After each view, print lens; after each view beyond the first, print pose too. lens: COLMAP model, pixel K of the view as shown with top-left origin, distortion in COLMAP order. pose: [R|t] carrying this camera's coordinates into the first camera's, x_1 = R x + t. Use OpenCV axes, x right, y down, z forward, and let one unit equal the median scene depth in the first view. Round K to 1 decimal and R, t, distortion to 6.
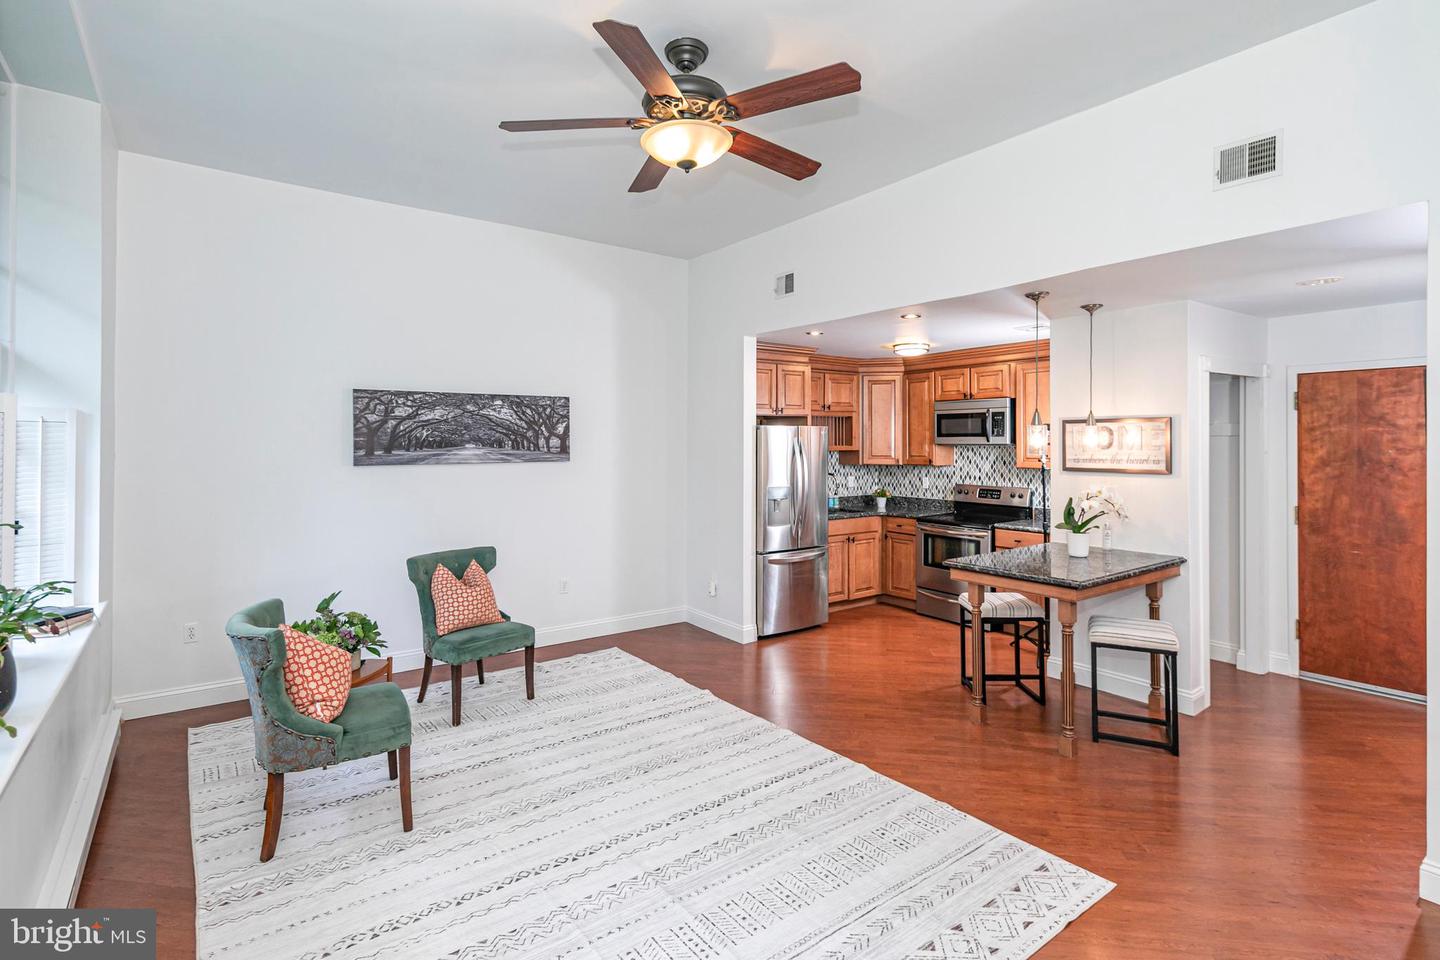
lens RADIAL K [[710.0, 0, 701.1], [0, 710.0, 446.7], [0, 0, 1]] dist [0.018798, -0.004155]
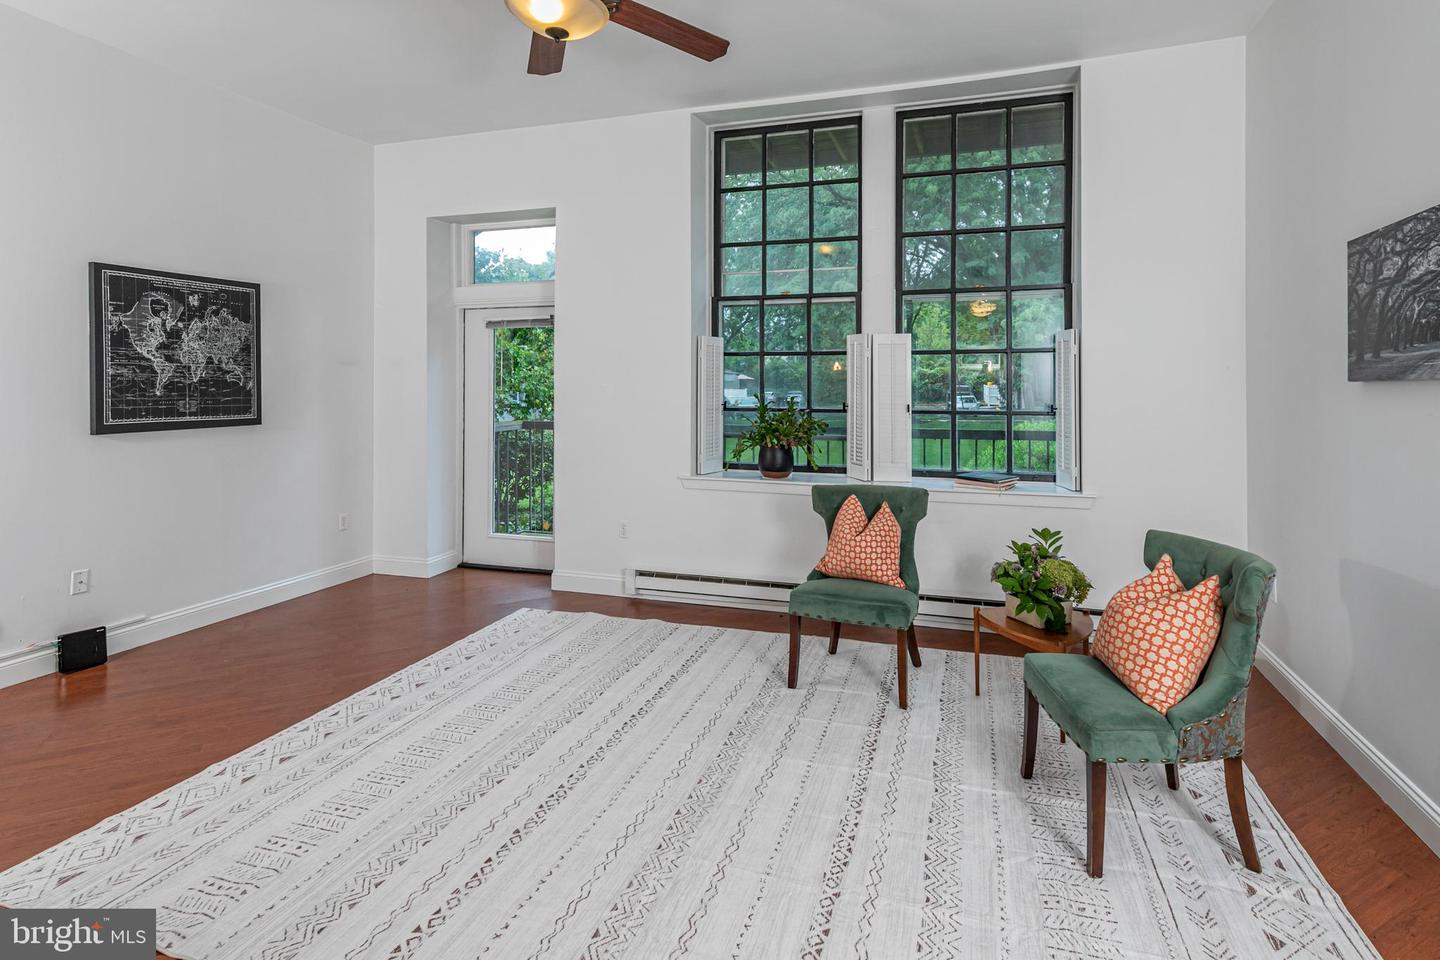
lens RADIAL K [[710.0, 0, 761.8], [0, 710.0, 389.7], [0, 0, 1]] dist [0.018798, -0.004155]
pose [[-0.785679, 0.000603, -0.618635, 0.199805], [-0.005585, 0.999952, 0.008068, 0.029738], [0.618610, 0.009793, -0.785637, 1.111487]]
